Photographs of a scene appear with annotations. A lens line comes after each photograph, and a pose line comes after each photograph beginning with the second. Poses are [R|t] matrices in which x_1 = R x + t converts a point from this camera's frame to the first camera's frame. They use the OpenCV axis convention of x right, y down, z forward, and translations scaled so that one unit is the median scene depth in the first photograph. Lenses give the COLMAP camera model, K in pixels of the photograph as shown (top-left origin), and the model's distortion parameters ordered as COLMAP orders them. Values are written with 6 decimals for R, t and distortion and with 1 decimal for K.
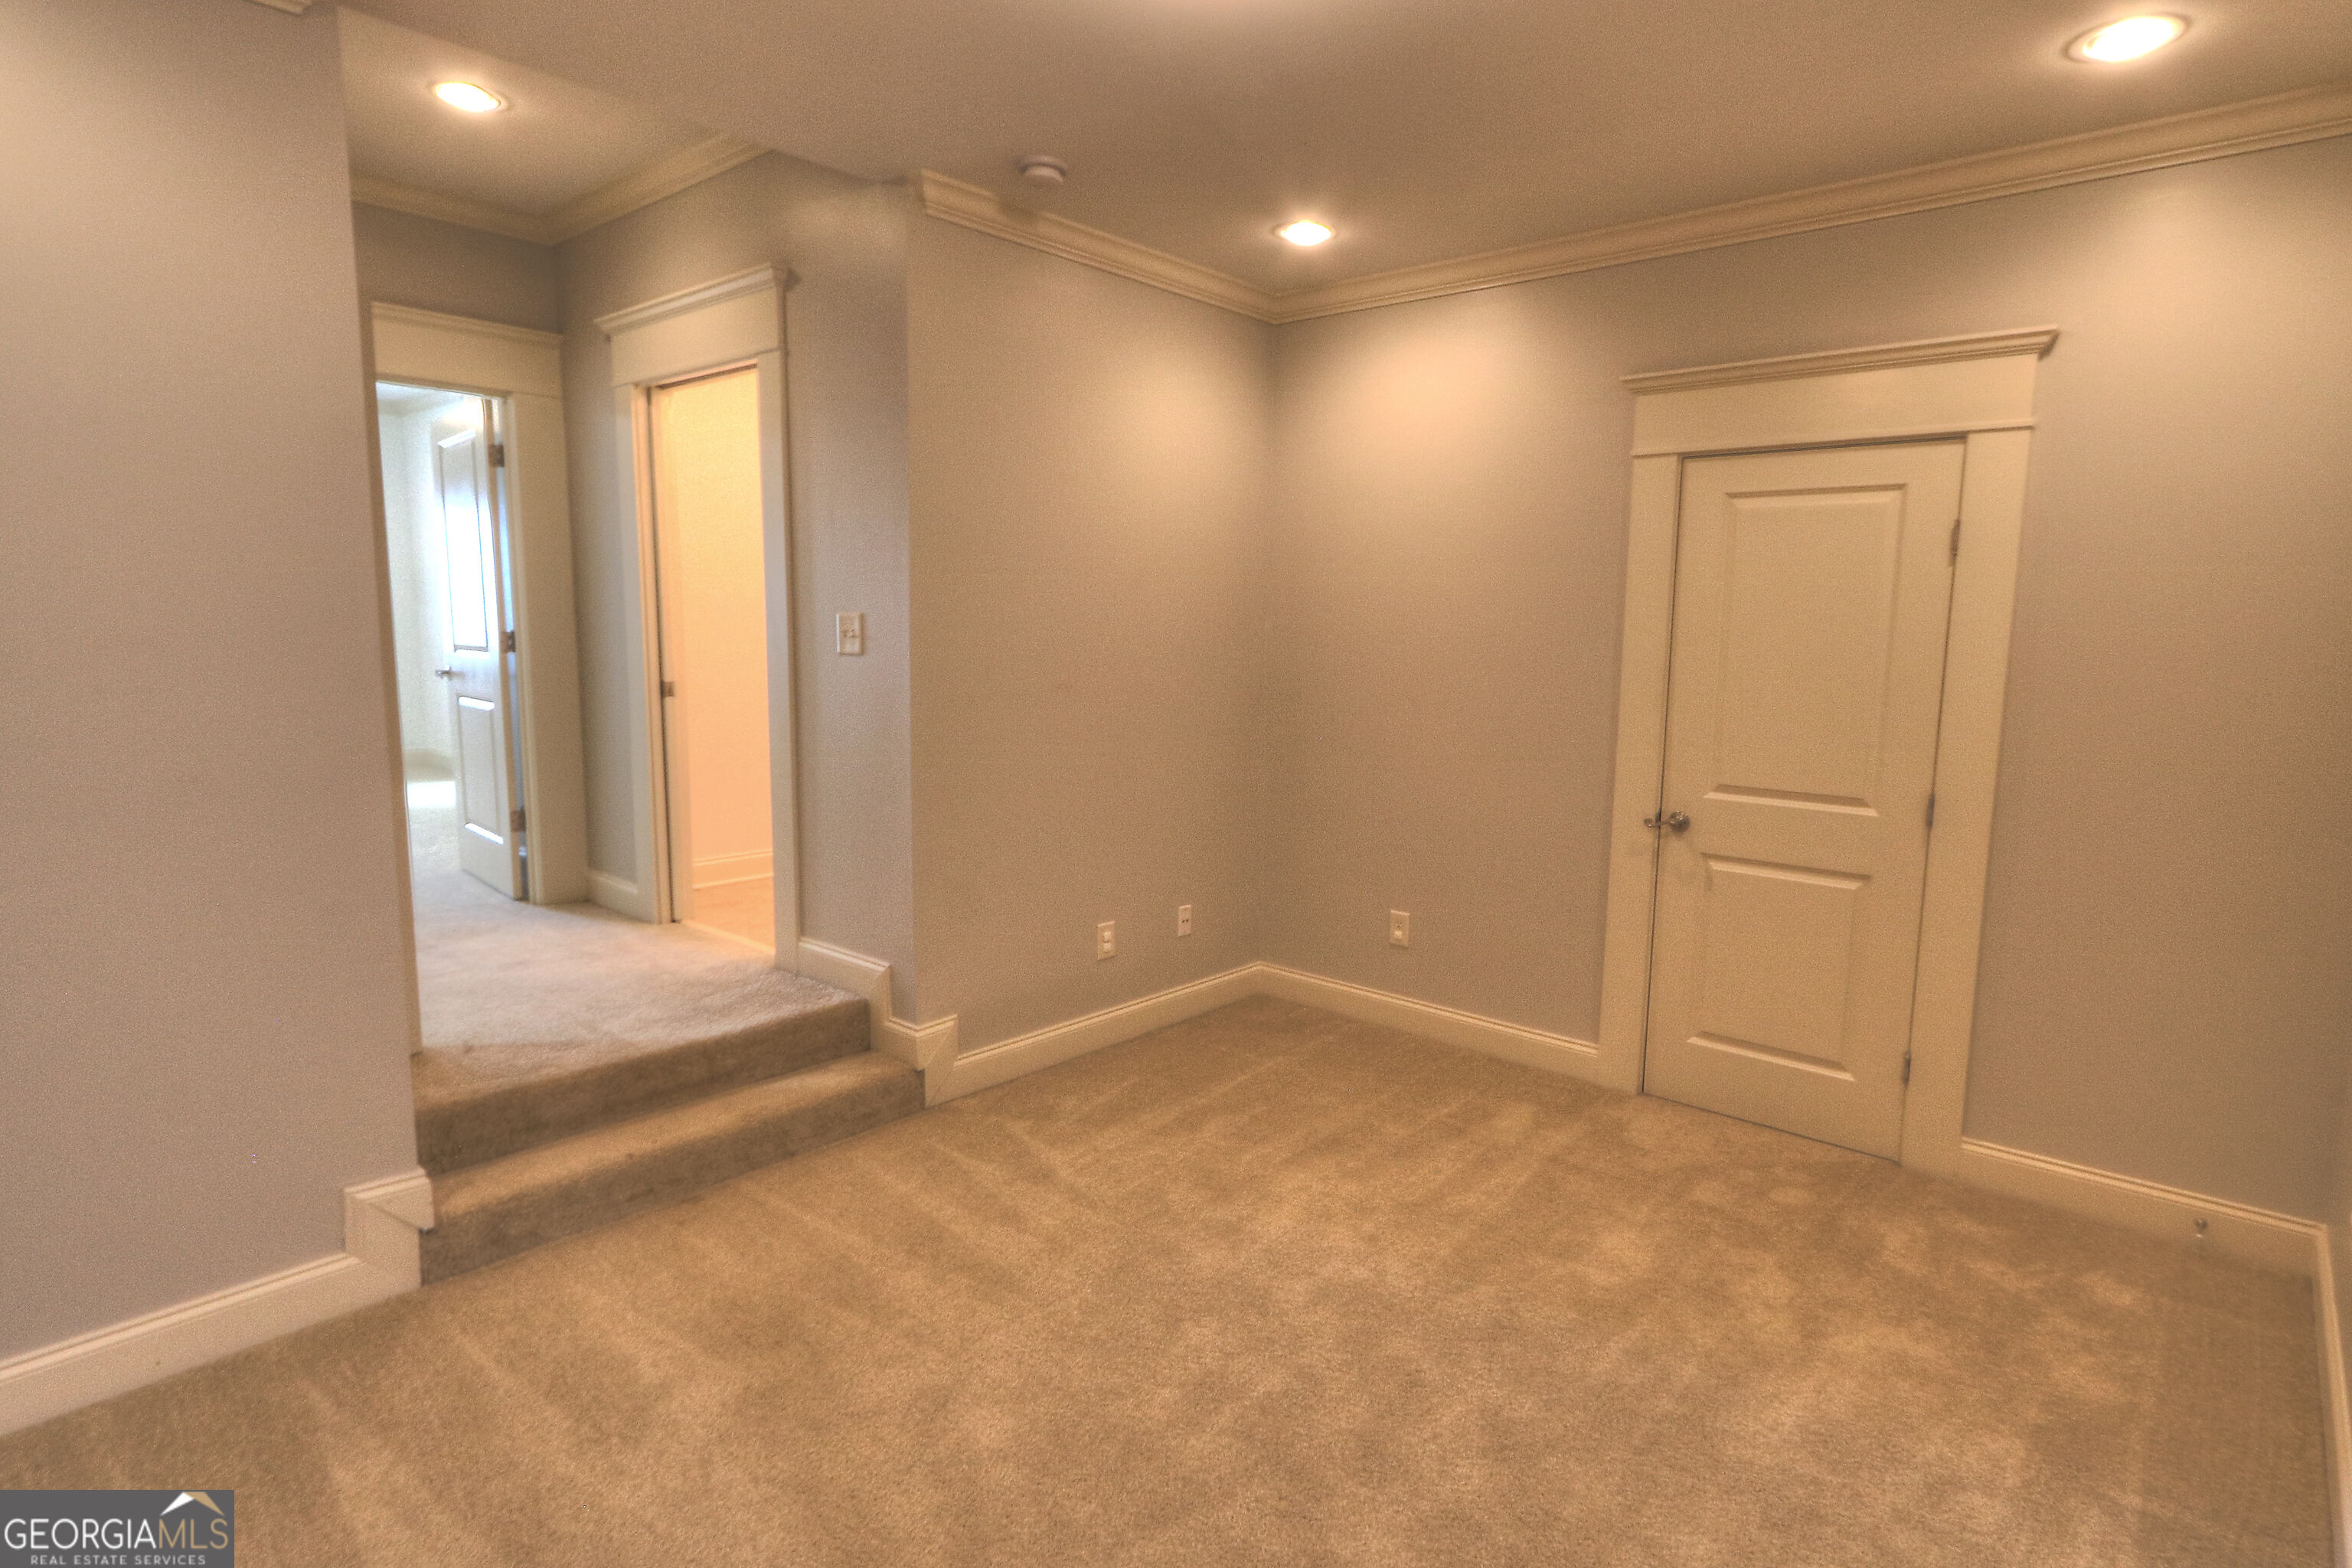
lens RADIAL K [[1255.3, 0, 1356.7], [0, 1255.3, 782.4], [0, 0, 1]] dist [-0.000185, -0.000263]
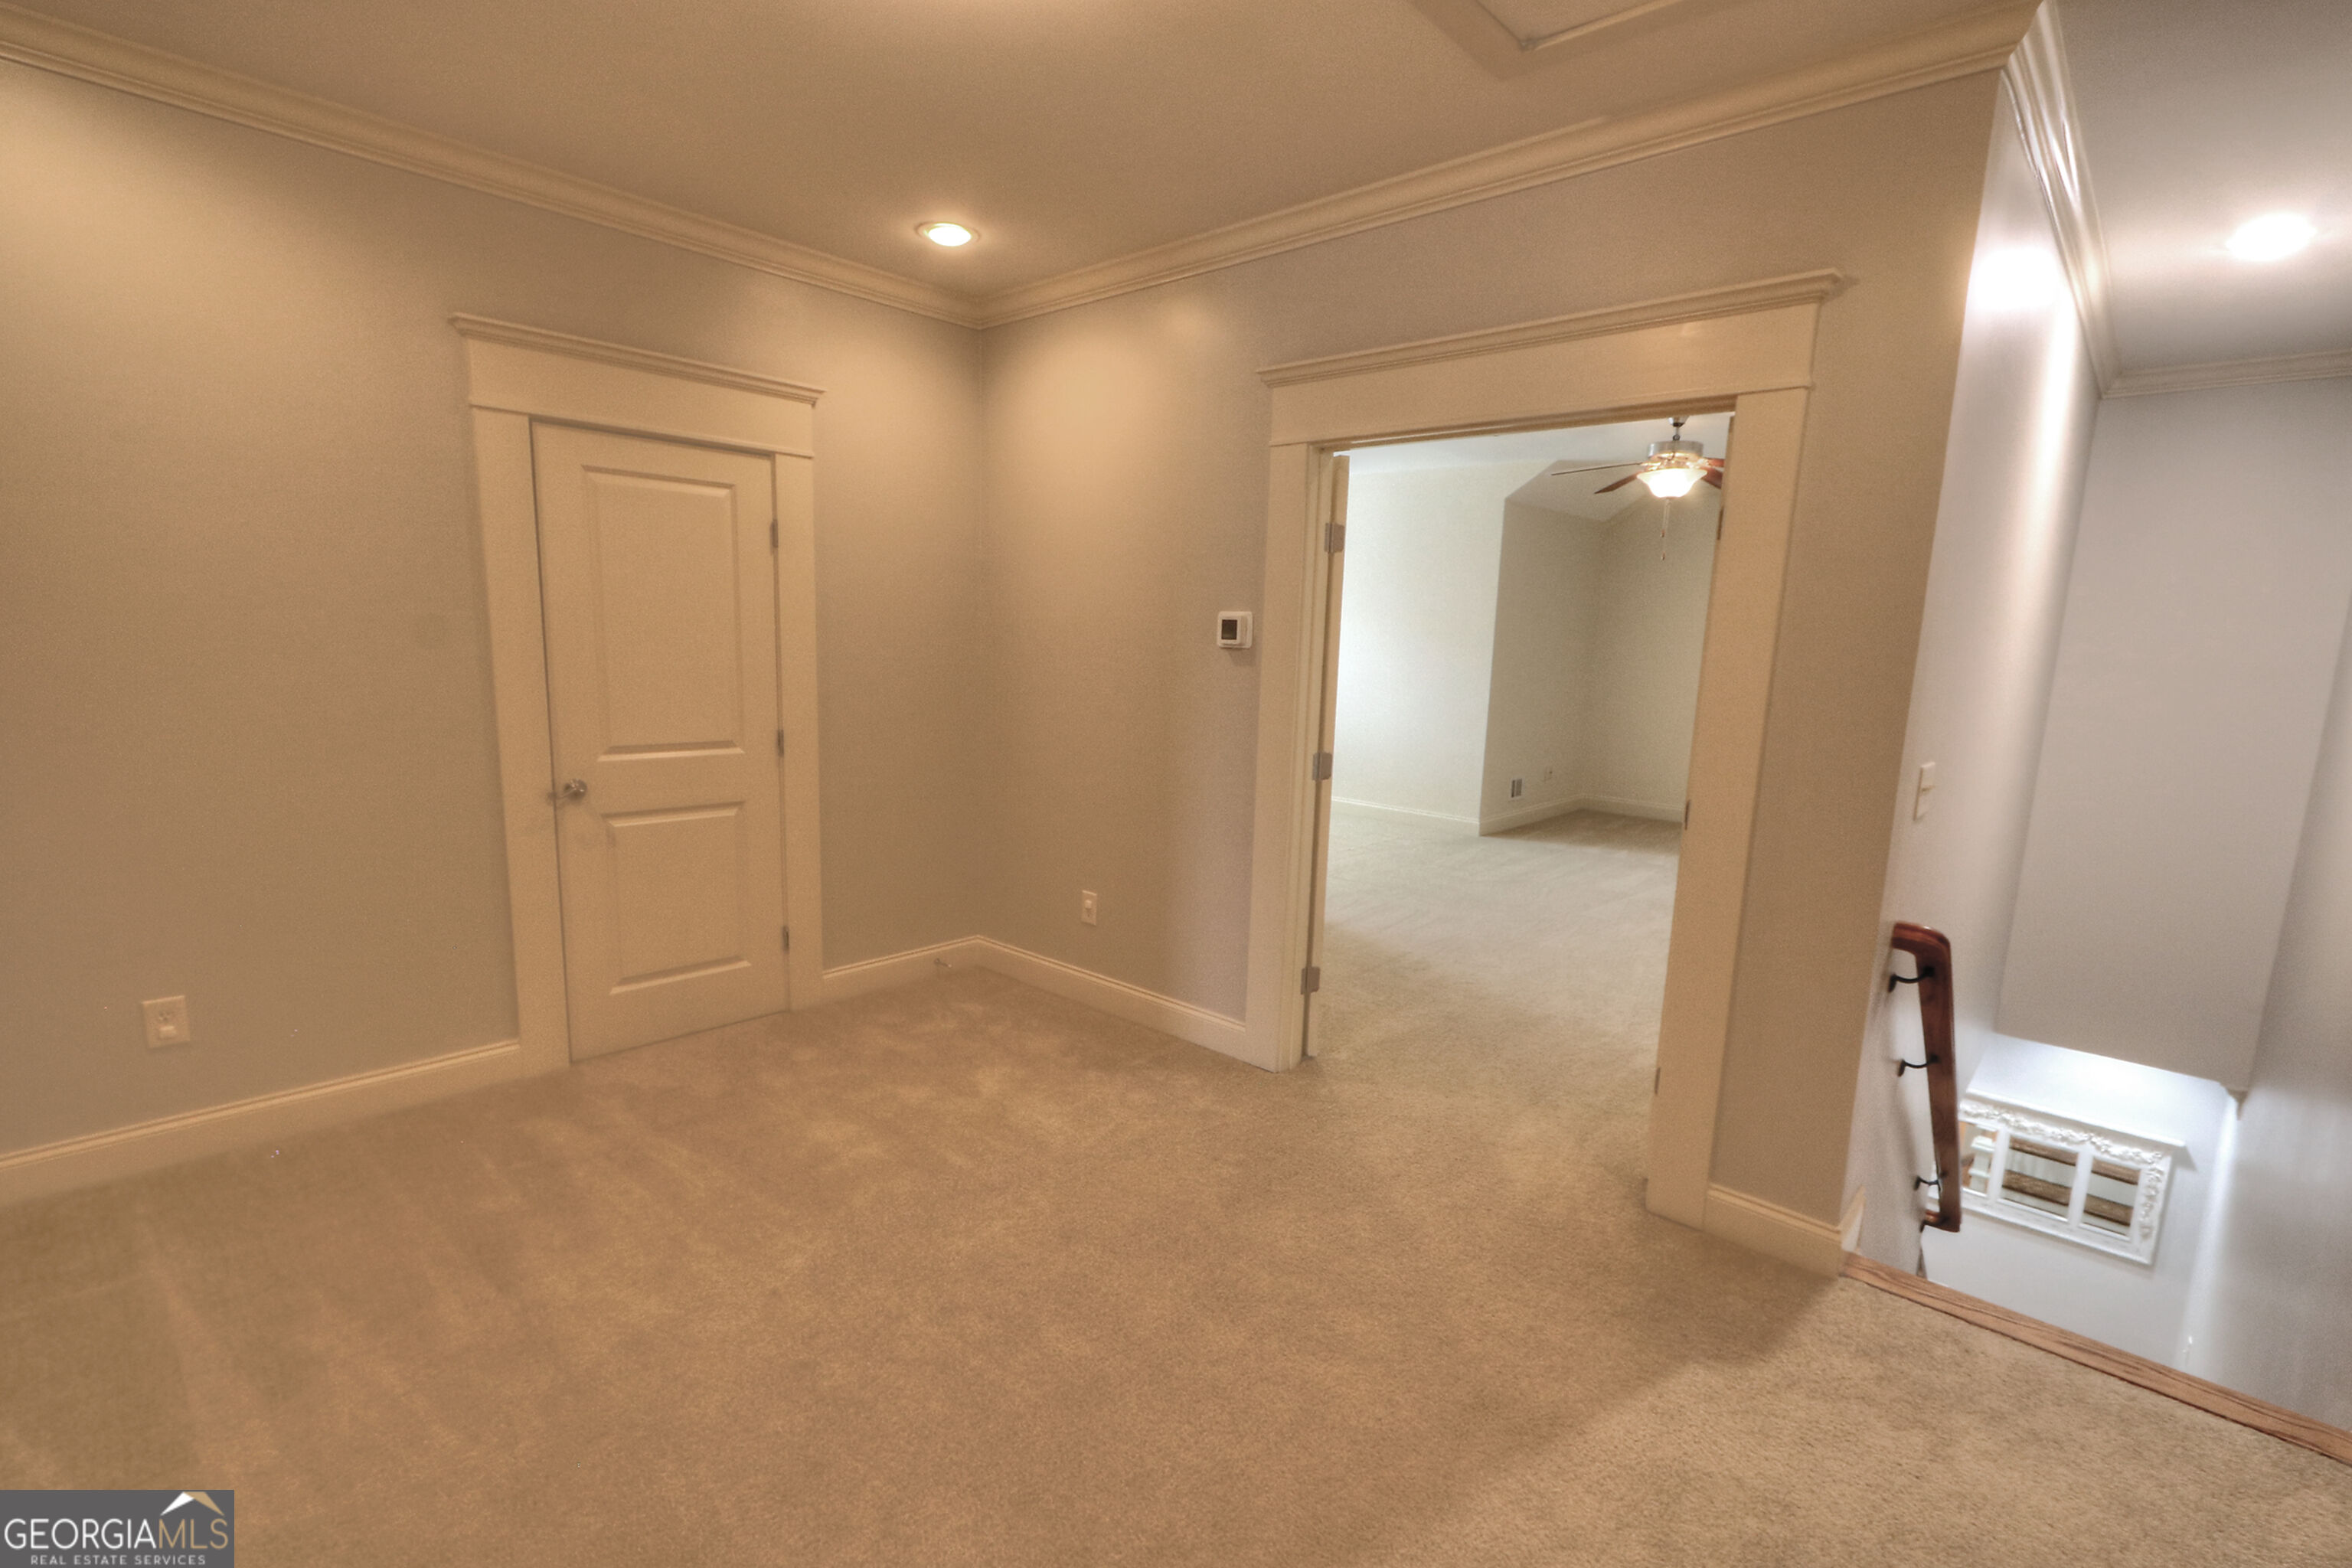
lens RADIAL K [[1050.1, 0, 1176.0], [0, 1050.1, 784.0], [0, 0, 1]] dist [0.000616, -0.000160]
pose [[0.084587, -0.165657, 0.982549, -0.566207], [0.082876, 0.983836, 0.158739, -0.071247], [-0.992964, 0.068002, 0.096948, 0.461026]]
